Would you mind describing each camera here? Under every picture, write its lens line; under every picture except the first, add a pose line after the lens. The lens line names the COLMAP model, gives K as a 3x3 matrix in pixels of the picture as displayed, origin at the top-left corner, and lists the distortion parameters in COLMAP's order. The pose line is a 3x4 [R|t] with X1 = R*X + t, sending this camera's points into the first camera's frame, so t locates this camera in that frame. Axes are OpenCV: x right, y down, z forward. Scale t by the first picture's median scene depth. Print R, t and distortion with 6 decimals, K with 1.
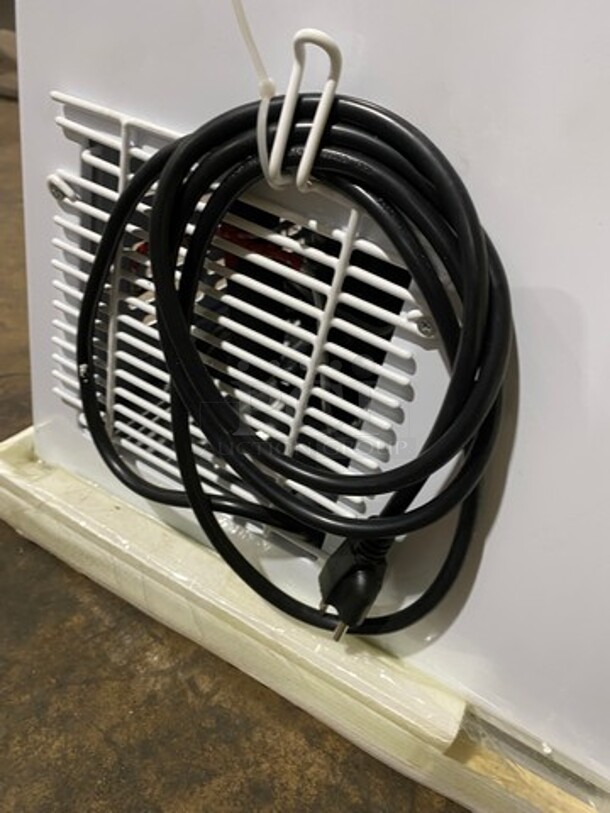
lens RADIAL K [[618.5, 0, 305.0], [0, 618.5, 406.5], [0, 0, 1]] dist [0.006115, 0.003181]
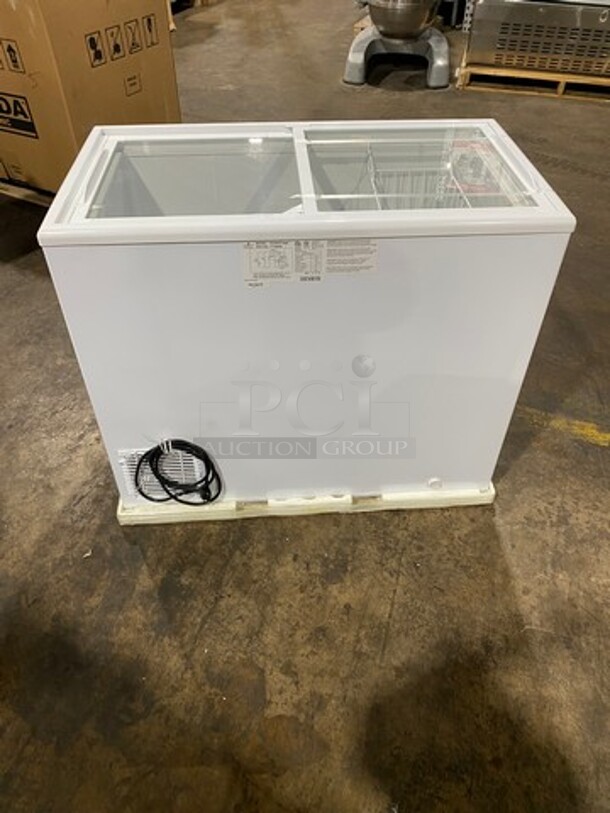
lens RADIAL K [[618.5, 0, 305.0], [0, 618.5, 406.5], [0, 0, 1]] dist [0.006115, 0.003181]
pose [[0.831928, -0.495842, 0.249072, -0.163878], [0.436622, 0.861972, 0.257614, -1.333575], [-0.342429, -0.105566, 0.933594, -4.083464]]
